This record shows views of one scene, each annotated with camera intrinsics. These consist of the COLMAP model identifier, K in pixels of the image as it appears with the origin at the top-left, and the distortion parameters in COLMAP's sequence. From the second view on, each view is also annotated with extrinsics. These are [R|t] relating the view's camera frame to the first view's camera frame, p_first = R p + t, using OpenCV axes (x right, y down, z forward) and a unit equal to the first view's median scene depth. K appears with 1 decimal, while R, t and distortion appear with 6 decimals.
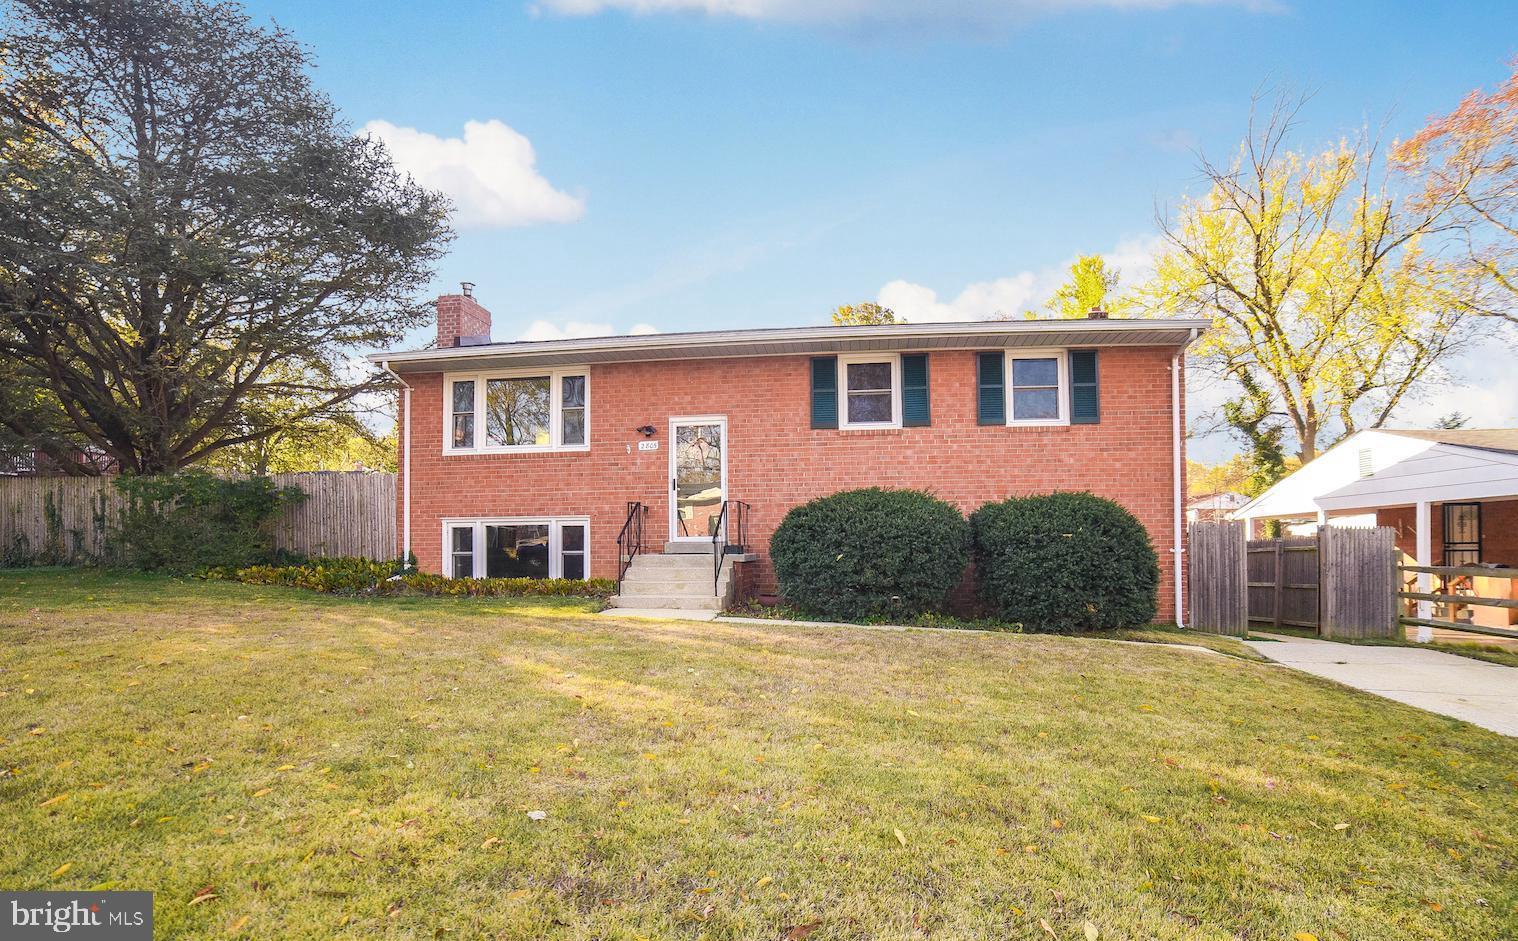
lens RADIAL K [[543.8, 0, 763.7], [0, 543.8, 514.8], [0, 0, 1]] dist [-0.084557, 0.035335]
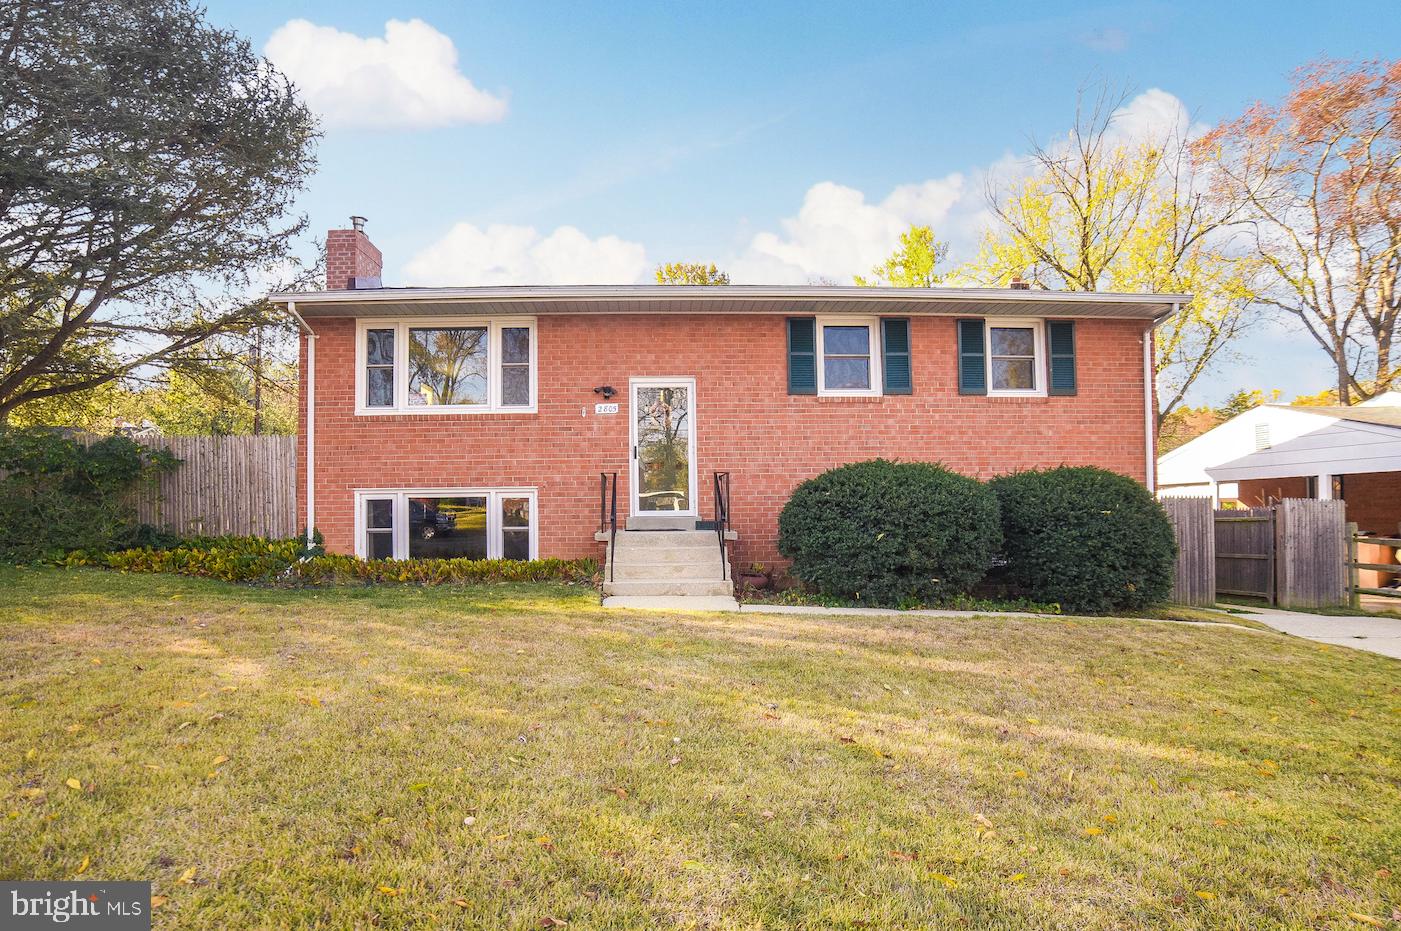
lens RADIAL K [[569.6, 0, 708.9], [0, 569.6, 477.9], [0, 0, 1]] dist [-0.088496, 0.039707]
pose [[0.992764, 0.004921, 0.119980, -0.163237], [-0.004215, 0.999972, -0.006137, -0.008840], [-0.120007, 0.005587, 0.992757, 0.053997]]
